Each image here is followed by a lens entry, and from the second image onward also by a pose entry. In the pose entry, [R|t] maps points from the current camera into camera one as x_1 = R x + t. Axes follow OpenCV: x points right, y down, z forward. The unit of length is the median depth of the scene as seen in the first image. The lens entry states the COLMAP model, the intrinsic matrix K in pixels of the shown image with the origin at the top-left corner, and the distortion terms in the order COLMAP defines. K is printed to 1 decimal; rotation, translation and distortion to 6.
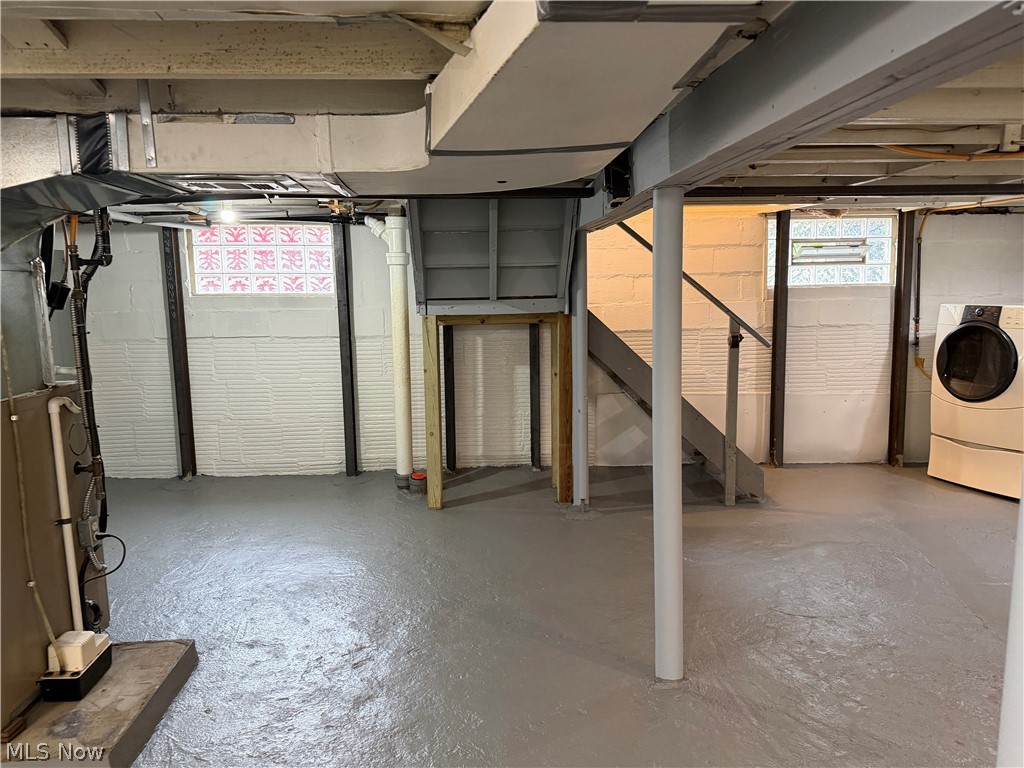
lens RADIAL K [[719.4, 0, 512.0], [0, 719.4, 384.0], [0, 0, 1]] dist [0.059562, -0.071879]
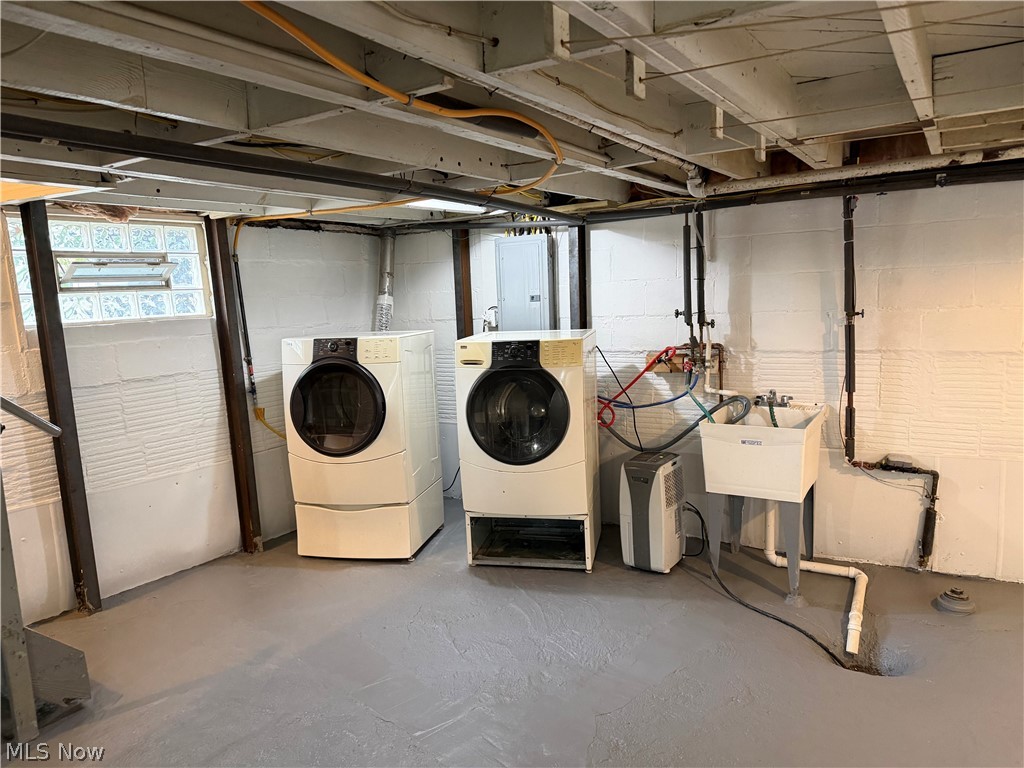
lens RADIAL K [[721.7, 0, 527.8], [0, 721.7, 387.8], [0, 0, 1]] dist [0.049370, -0.066180]
pose [[0.565926, -0.120252, 0.815639, 0.090329], [0.150331, 0.987772, 0.041324, -0.046950], [-0.810635, 0.099230, 0.577083, 0.317494]]
